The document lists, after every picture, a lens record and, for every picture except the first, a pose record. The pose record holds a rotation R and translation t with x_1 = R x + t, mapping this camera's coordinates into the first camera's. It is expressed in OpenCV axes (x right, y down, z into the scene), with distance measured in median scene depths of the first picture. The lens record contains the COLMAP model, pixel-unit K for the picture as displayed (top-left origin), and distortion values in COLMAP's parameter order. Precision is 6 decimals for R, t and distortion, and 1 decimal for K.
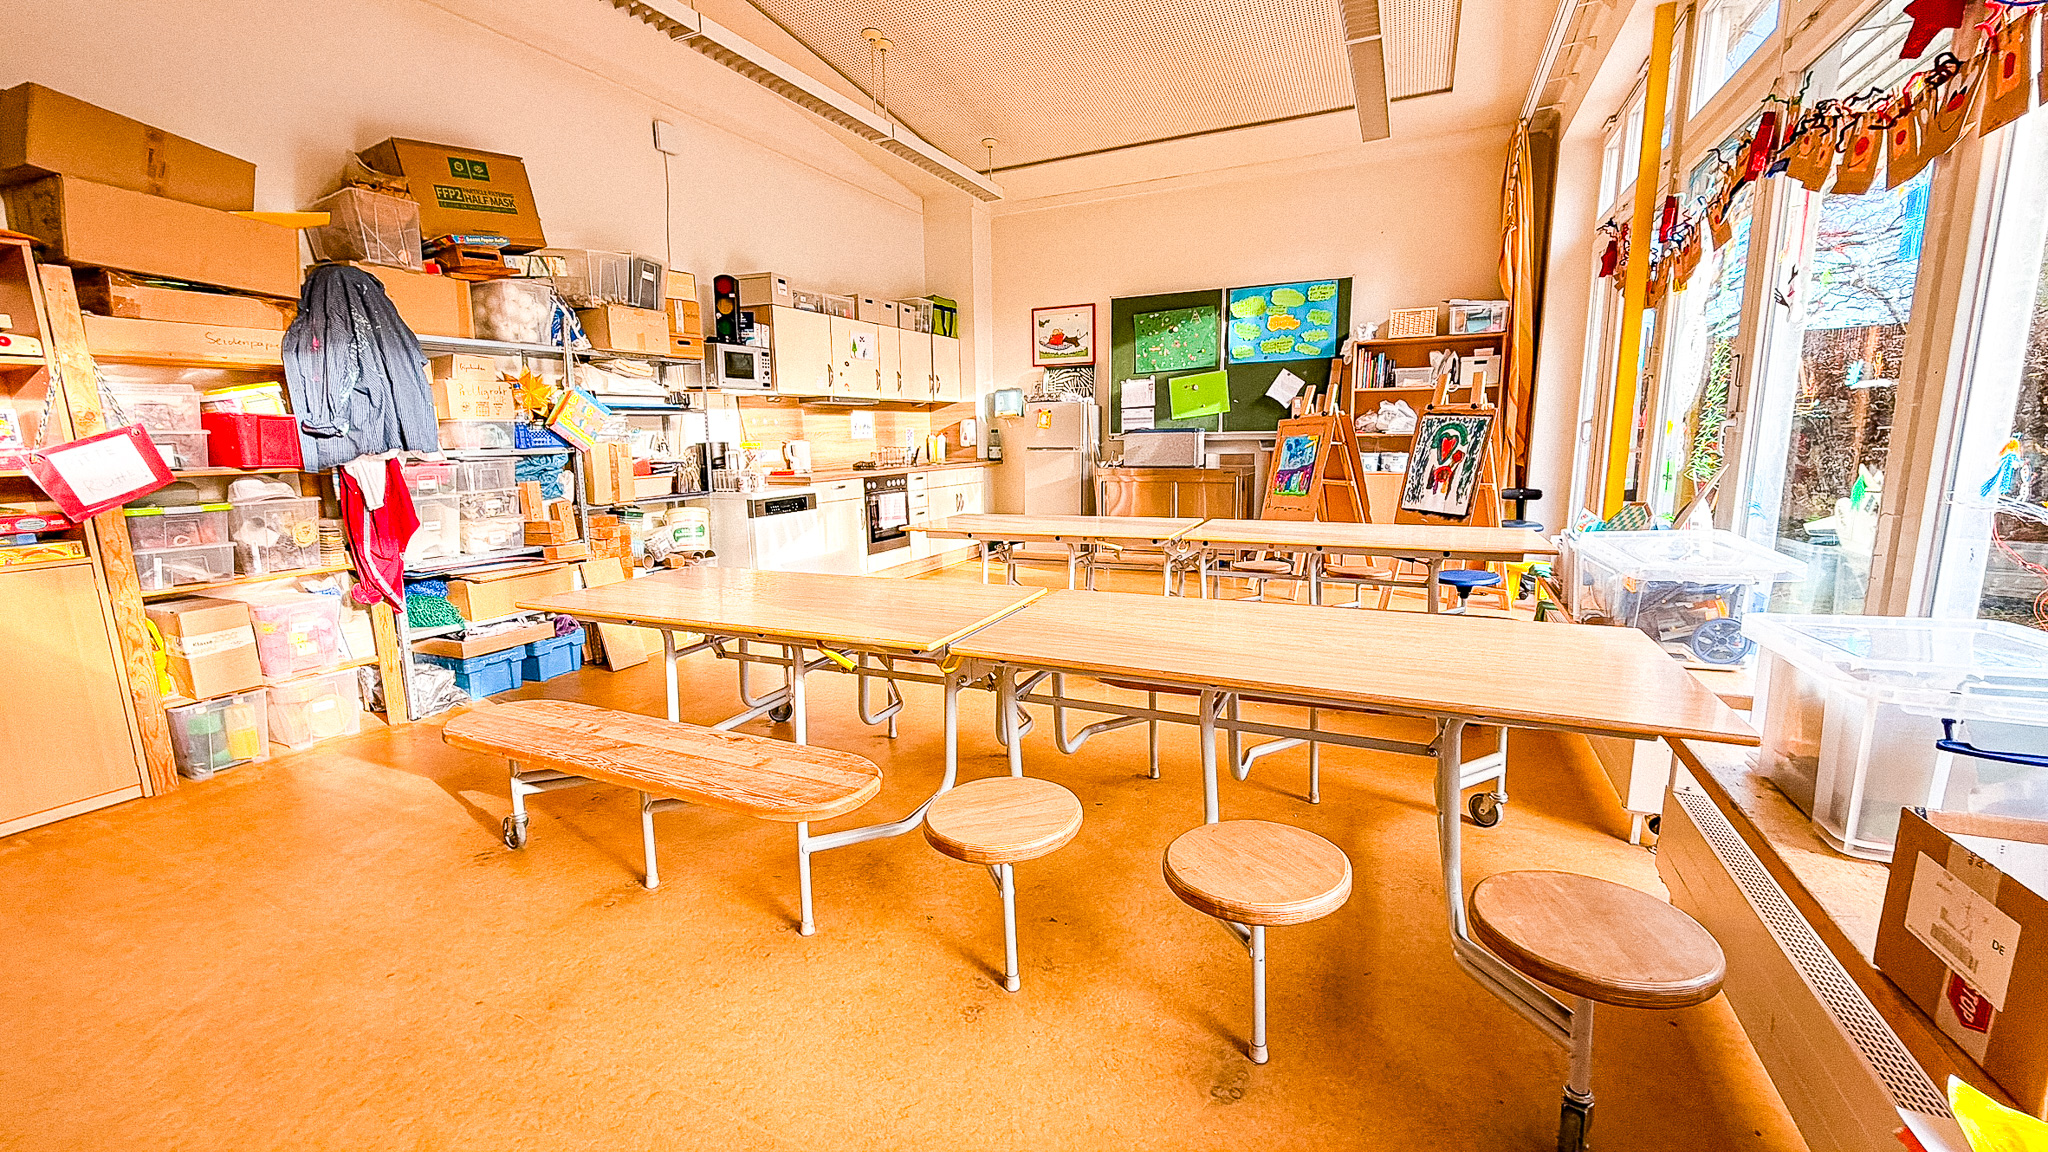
lens RADIAL K [[808.0, 0, 1024.0], [0, 808.0, 576.0], [0, 0, 1]] dist [-0.000157, -0.000091]
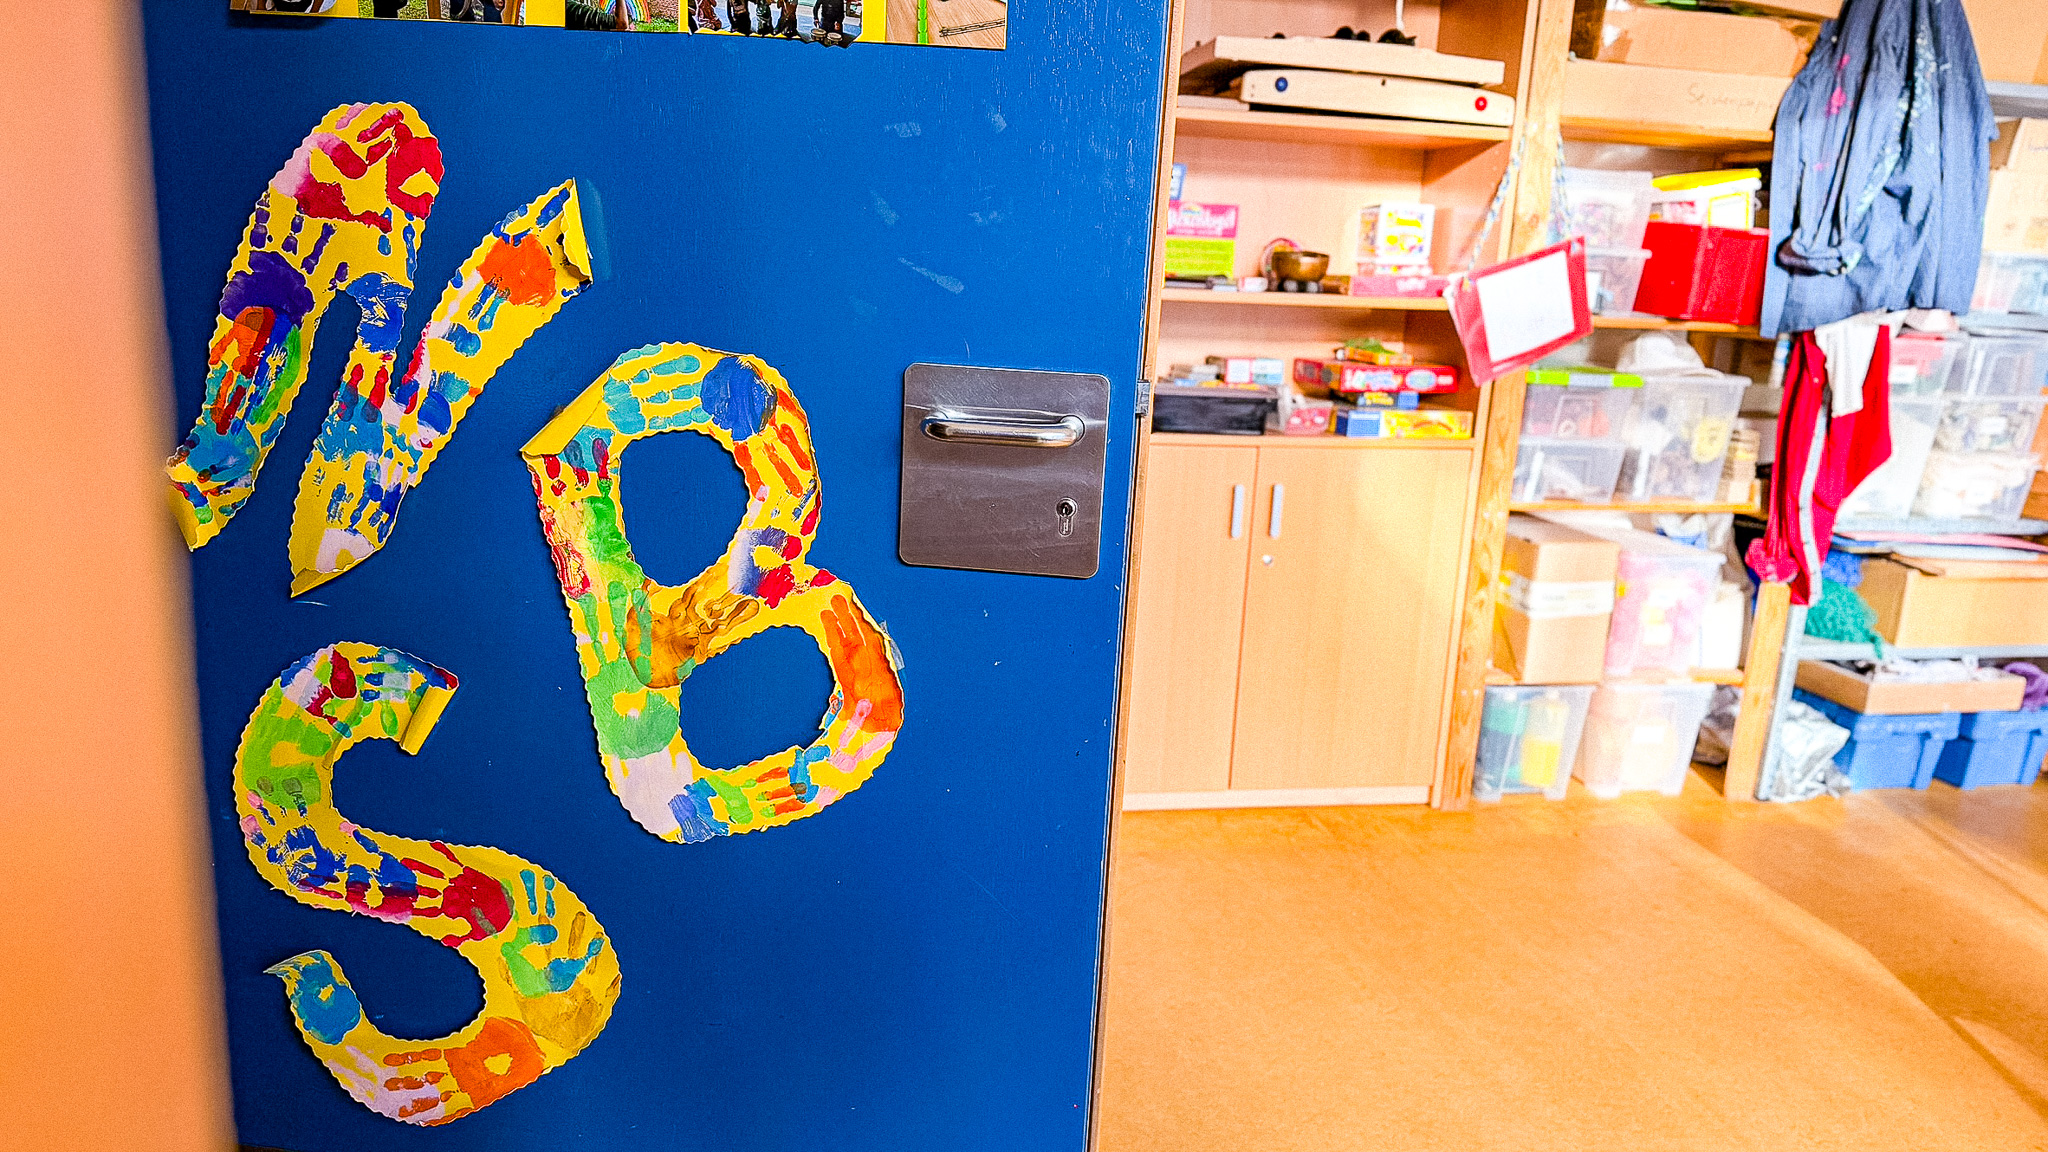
lens RADIAL K [[1439.3, 0, 1024.0], [0, 1439.3, 576.0], [0, 0, 1]] dist [0.004745, -0.001918]
pose [[0.616981, 0.233382, -0.751577, -0.345996], [-0.201835, 0.969999, 0.135518, 0.000395], [0.760656, 0.068083, 0.645575, -0.014897]]
